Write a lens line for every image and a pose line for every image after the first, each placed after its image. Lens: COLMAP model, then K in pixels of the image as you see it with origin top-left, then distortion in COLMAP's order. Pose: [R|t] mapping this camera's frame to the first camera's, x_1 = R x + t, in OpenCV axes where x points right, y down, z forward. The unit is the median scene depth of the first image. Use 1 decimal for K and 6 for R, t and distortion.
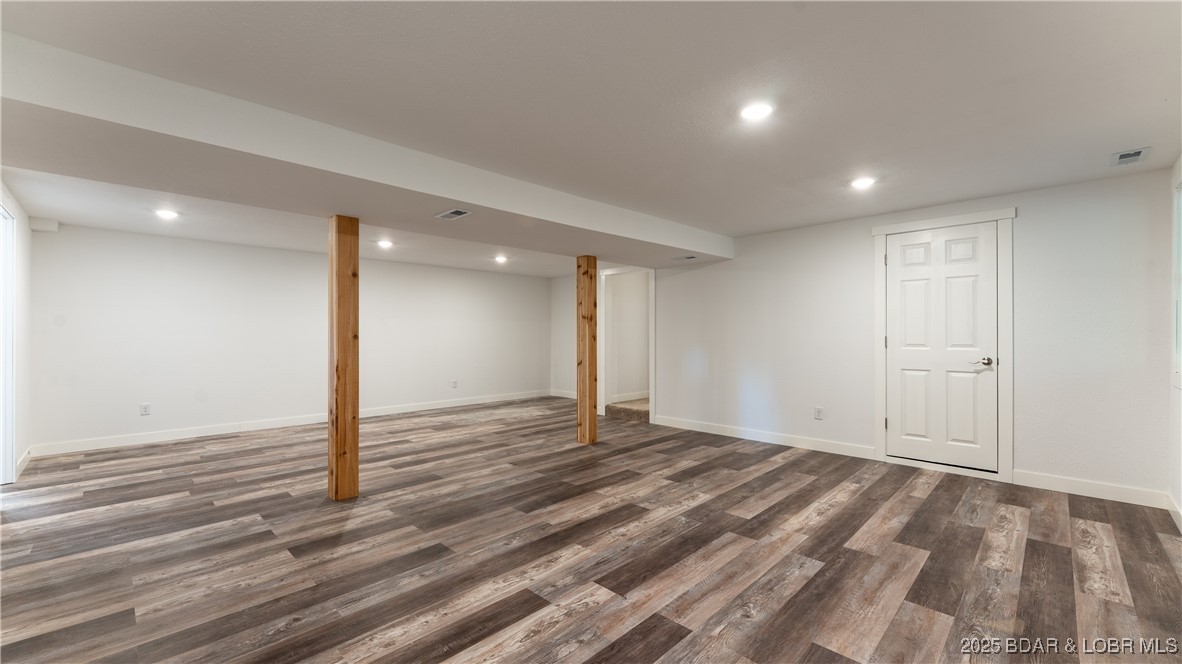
lens RADIAL K [[475.2, 0, 584.0], [0, 475.2, 335.0], [0, 0, 1]] dist [-0.001580, -0.000365]
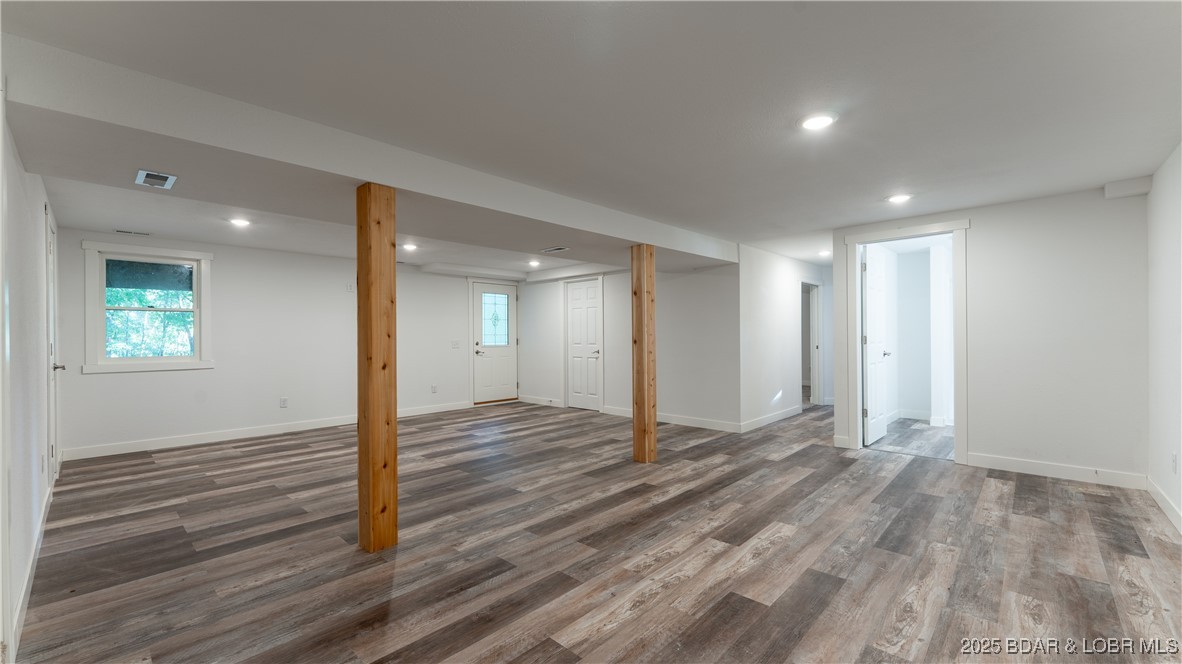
lens RADIAL K [[475.2, 0, 584.0], [0, 475.2, 335.0], [0, 0, 1]] dist [-0.001580, -0.000365]
pose [[-0.999701, 0.010226, -0.022196, -0.282614], [0.010251, 0.999947, -0.000983, -0.001848], [0.022185, -0.001211, -0.999753, 2.060953]]
